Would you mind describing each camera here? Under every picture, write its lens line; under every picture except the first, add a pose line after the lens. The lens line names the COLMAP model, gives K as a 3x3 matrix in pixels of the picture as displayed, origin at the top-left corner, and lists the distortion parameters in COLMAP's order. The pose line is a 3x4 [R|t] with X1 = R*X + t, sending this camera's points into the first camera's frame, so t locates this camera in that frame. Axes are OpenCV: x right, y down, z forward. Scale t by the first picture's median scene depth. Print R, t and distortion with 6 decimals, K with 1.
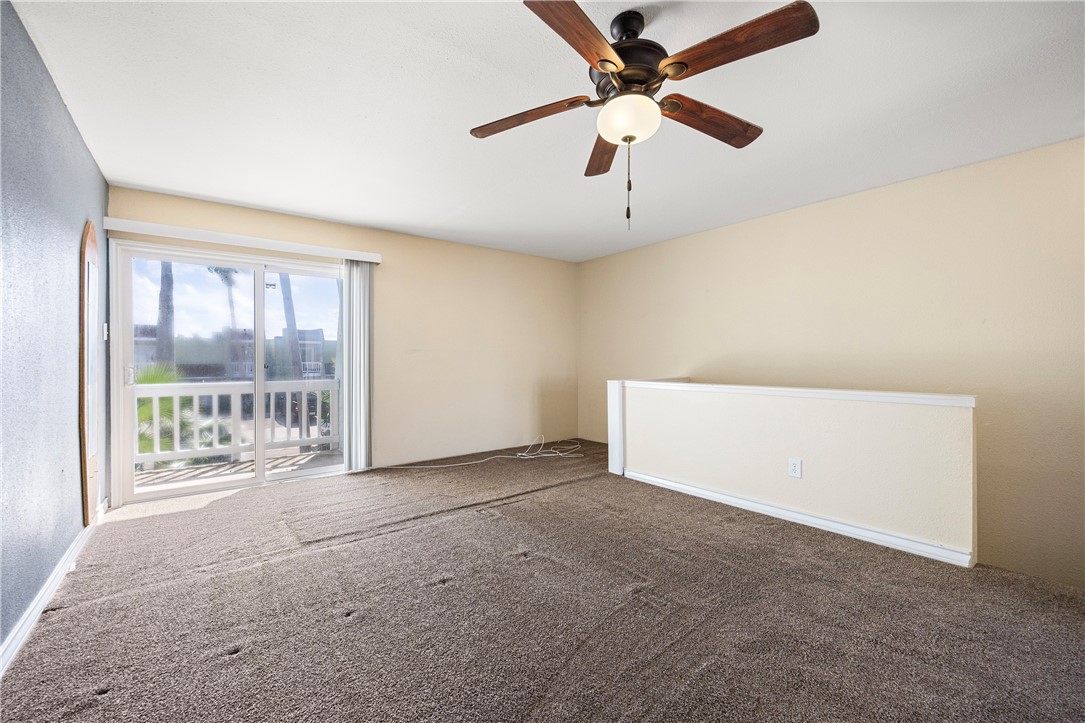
lens RADIAL K [[454.9, 0, 542.5], [0, 454.9, 361.5], [0, 0, 1]] dist [-0.000086, -0.000434]
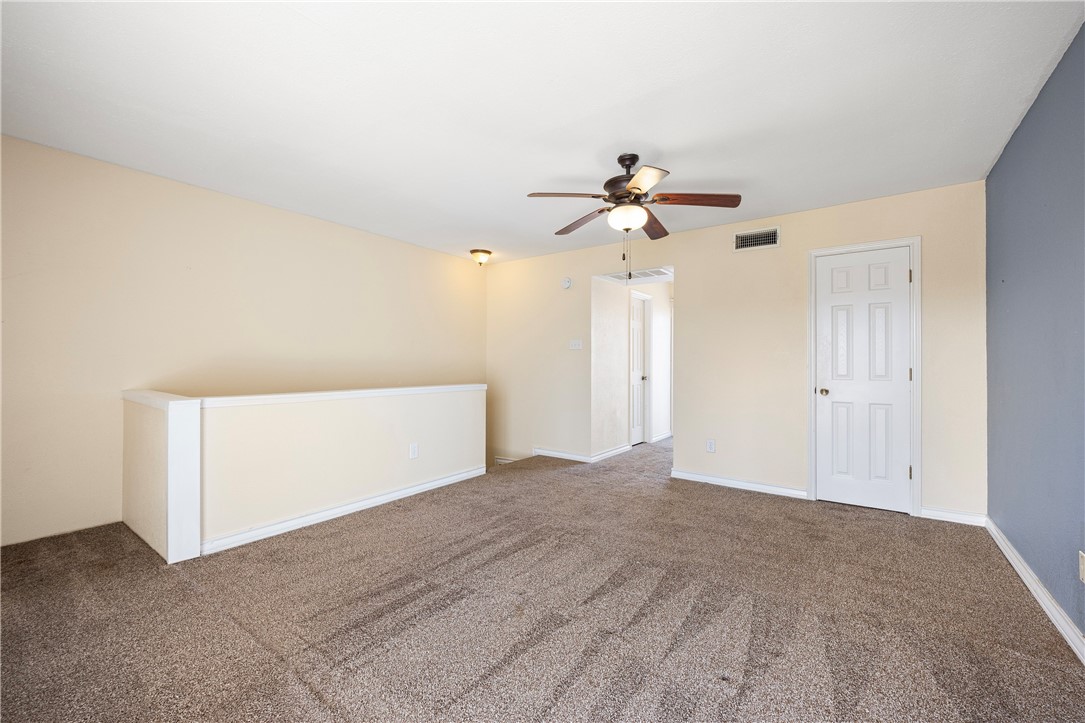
lens RADIAL K [[454.9, 0, 542.5], [0, 454.9, 361.5], [0, 0, 1]] dist [-0.000086, -0.000434]
pose [[-0.297216, 0.007250, 0.954783, -0.636370], [0.002575, 0.999974, -0.006792, -0.002626], [-0.954807, 0.000440, -0.297226, 0.882479]]
